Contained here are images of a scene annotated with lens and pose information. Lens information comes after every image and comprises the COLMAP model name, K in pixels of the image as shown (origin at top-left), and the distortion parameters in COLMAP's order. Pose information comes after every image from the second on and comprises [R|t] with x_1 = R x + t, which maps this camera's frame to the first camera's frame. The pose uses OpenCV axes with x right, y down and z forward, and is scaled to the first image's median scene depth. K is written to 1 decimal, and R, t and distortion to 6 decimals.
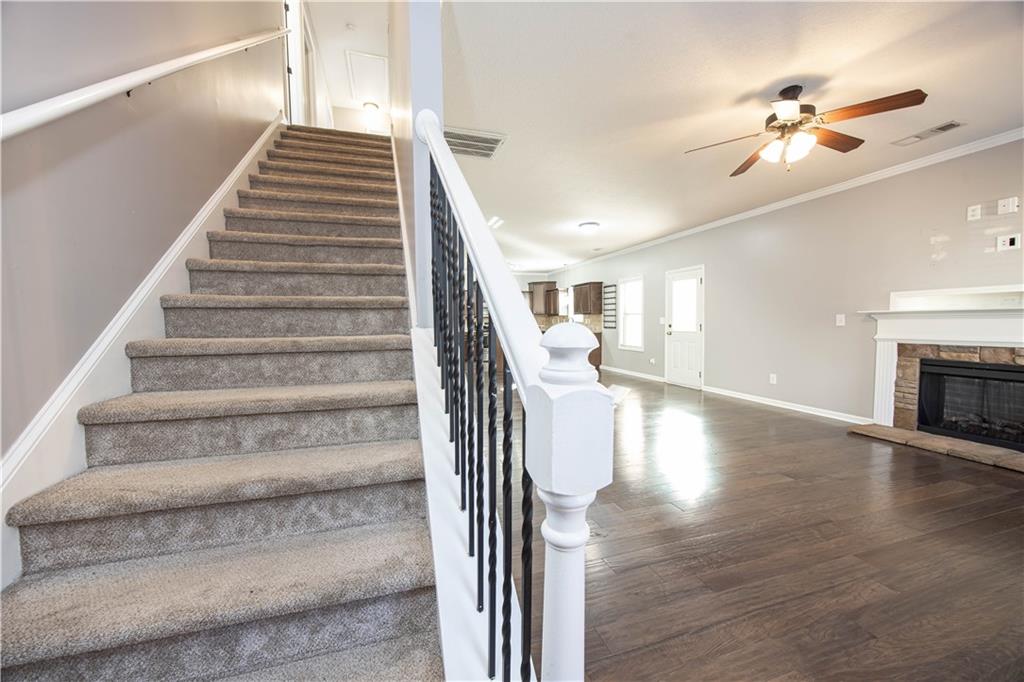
lens RADIAL K [[394.8, 0, 515.6], [0, 394.8, 344.9], [0, 0, 1]] dist [-0.001040, 0.000025]
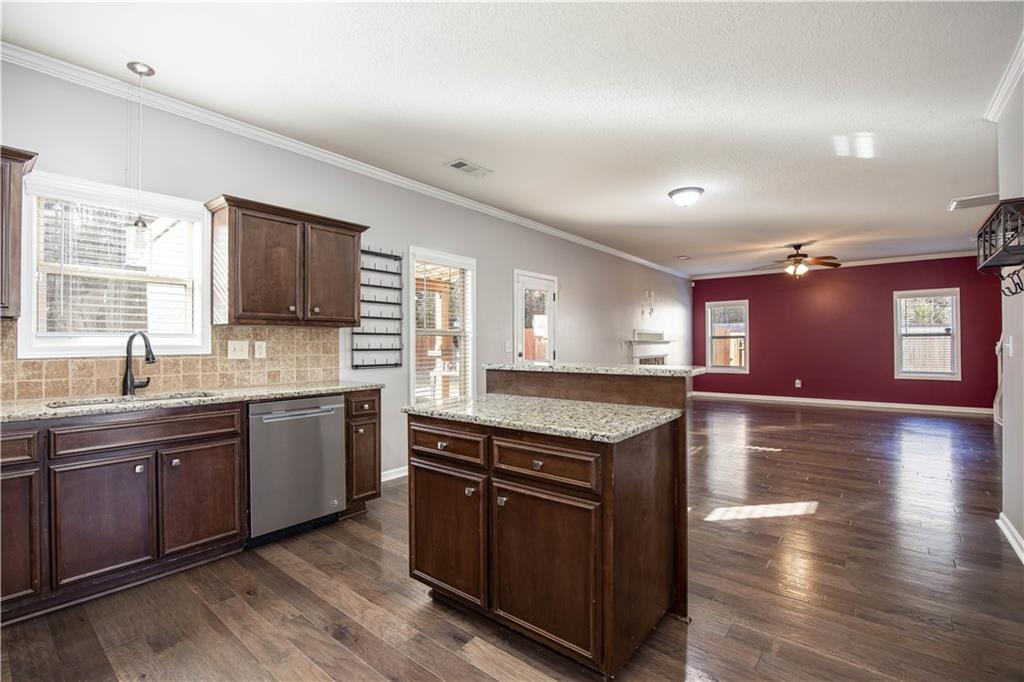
lens RADIAL K [[455.7, 0, 512.0], [0, 455.7, 341.0], [0, 0, 1]] dist [-0.015132, 0.000016]
pose [[-0.538984, 0.021332, 0.842046, -0.413446], [0.063585, 0.997857, 0.015420, -0.147725], [-0.839913, 0.061853, -0.539185, 2.513089]]
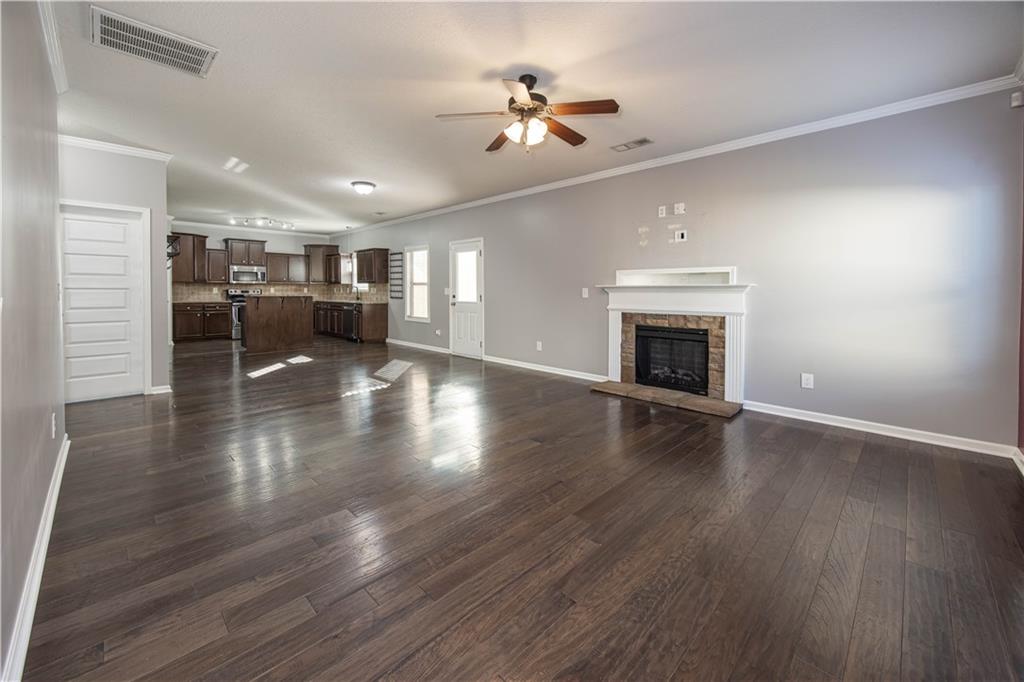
lens RADIAL K [[408.3, 0, 512.4], [0, 408.3, 296.6], [0, 0, 1]] dist [-0.000632, -0.000091]
pose [[0.890134, 0.008221, 0.455624, 0.095435], [0.013076, 0.998965, -0.043572, -0.002310], [-0.455510, 0.044743, 0.889105, 0.033780]]
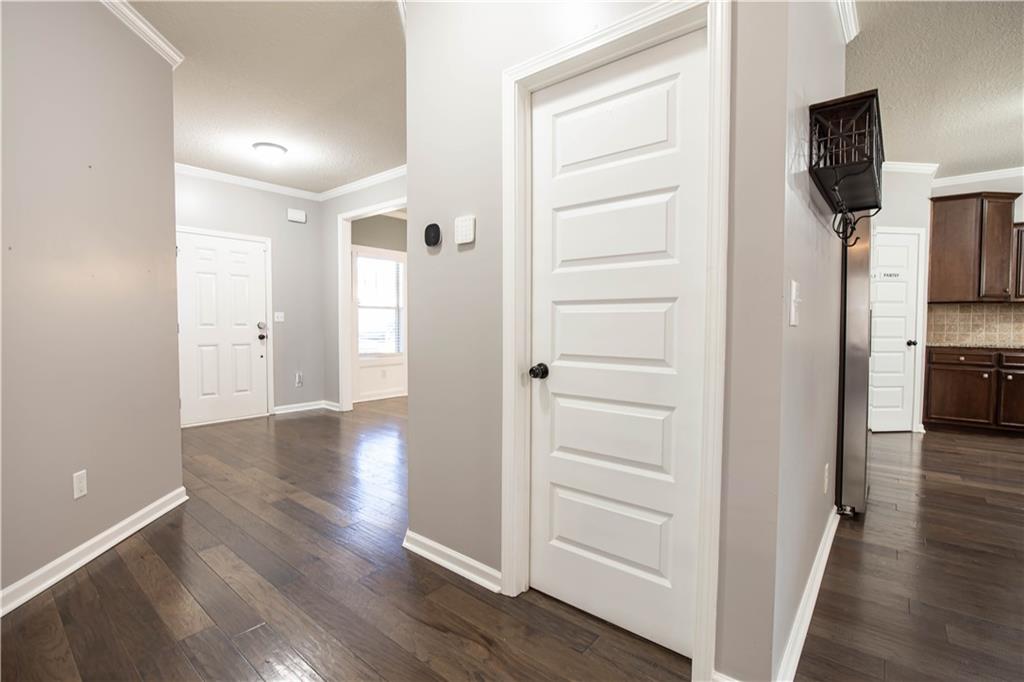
lens RADIAL K [[467.2, 0, 508.0], [0, 467.2, 341.0], [0, 0, 1]] dist [-0.001530, -0.000099]
pose [[0.531084, 0.043598, -0.846197, -0.068977], [-0.059293, 0.998139, 0.014213, -0.049588], [0.845242, 0.042626, 0.532680, 1.171135]]
